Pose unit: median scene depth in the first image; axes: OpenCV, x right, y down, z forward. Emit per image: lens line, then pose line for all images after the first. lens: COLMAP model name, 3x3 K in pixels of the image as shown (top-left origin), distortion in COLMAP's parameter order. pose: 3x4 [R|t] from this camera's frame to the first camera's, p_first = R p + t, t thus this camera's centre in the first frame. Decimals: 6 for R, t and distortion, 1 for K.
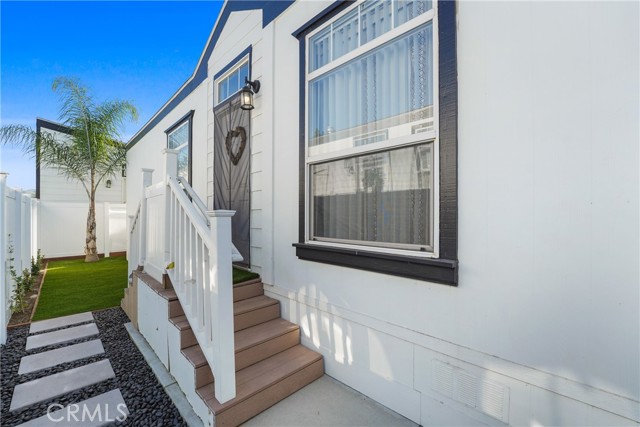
lens RADIAL K [[264.8, 0, 316.6], [0, 264.8, 213.1], [0, 0, 1]] dist [-0.023449, 0.000033]
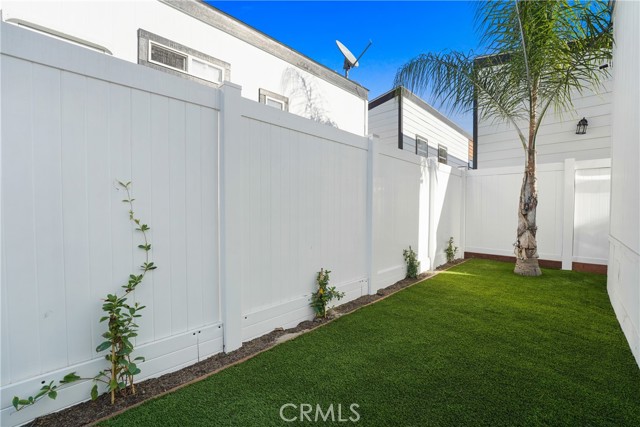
lens RADIAL K [[264.8, 0, 317.7], [0, 264.8, 215.4], [0, 0, 1]] dist [-0.023449, 0.000033]
pose [[0.010644, 0.024826, -0.999635, -0.357016], [-0.001417, 0.999691, 0.024812, 0.059670], [0.999942, 0.001153, 0.010676, 0.579193]]
